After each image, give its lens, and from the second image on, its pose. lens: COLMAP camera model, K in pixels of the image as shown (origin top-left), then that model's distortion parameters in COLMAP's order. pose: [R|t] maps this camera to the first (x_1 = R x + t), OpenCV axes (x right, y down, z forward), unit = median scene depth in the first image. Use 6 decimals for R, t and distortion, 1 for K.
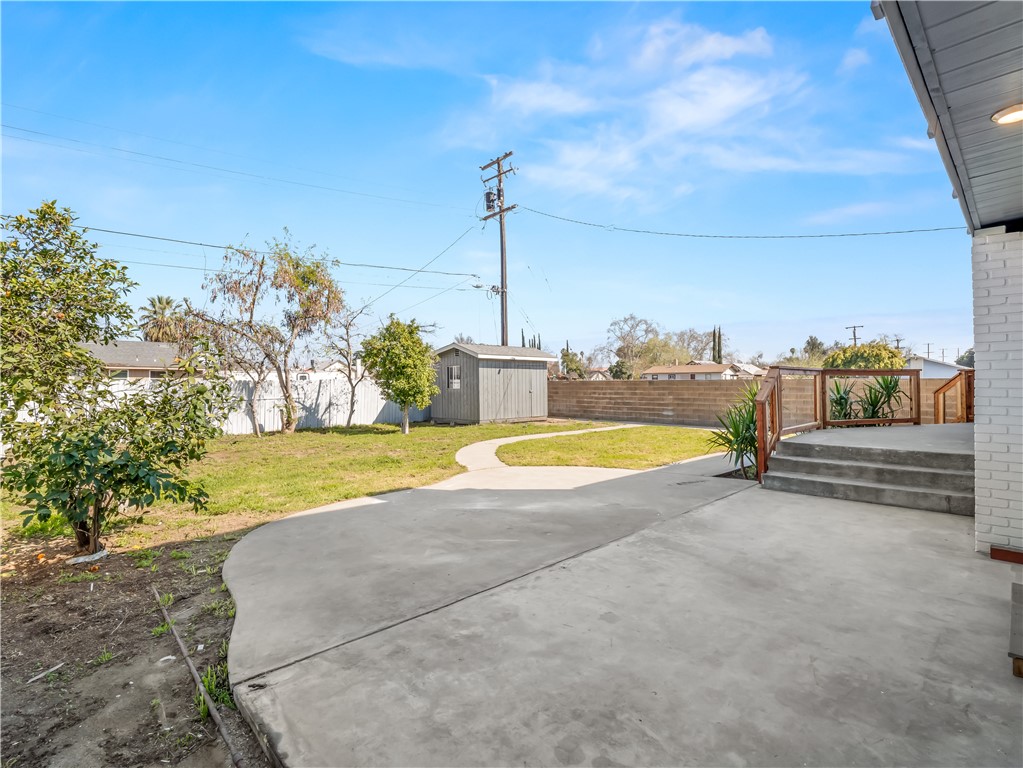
lens RADIAL K [[494.3, 0, 508.6], [0, 494.3, 382.0], [0, 0, 1]] dist [-0.009221, -0.005028]
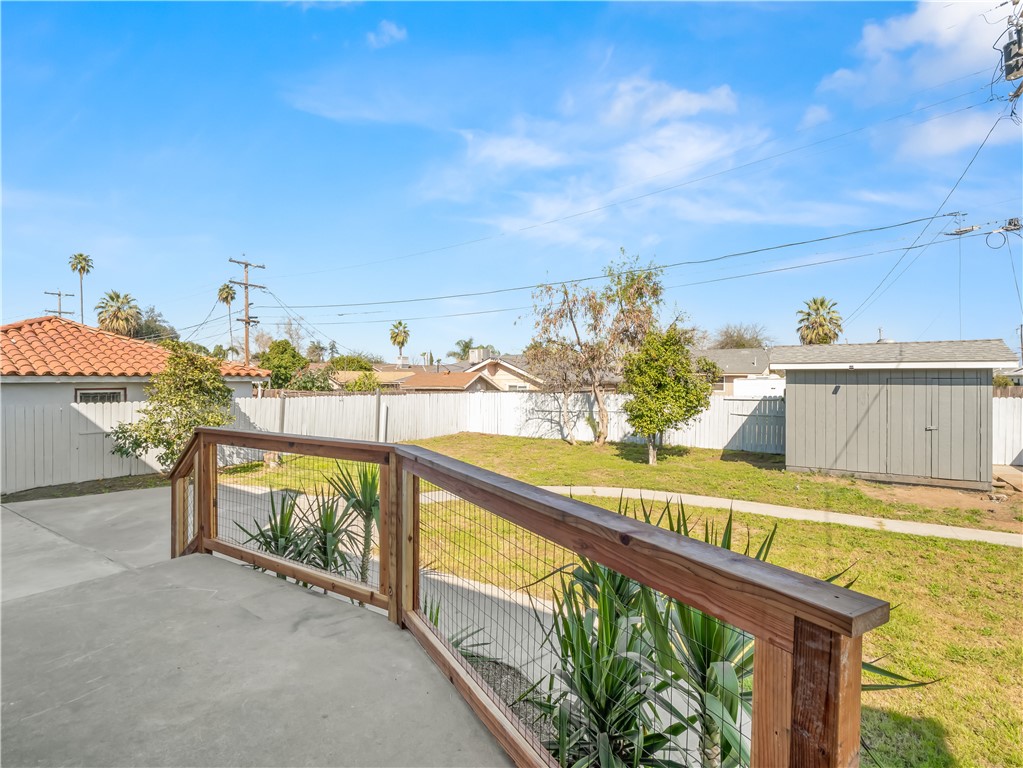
lens RADIAL K [[502.7, 0, 511.5], [0, 502.7, 384.0], [0, 0, 1]] dist [-0.012230, -0.000662]
pose [[0.244989, 0.012507, -0.969445, 0.493105], [-0.001857, 0.999921, 0.012431, -0.036216], [0.969524, -0.001245, 0.244992, 0.490811]]
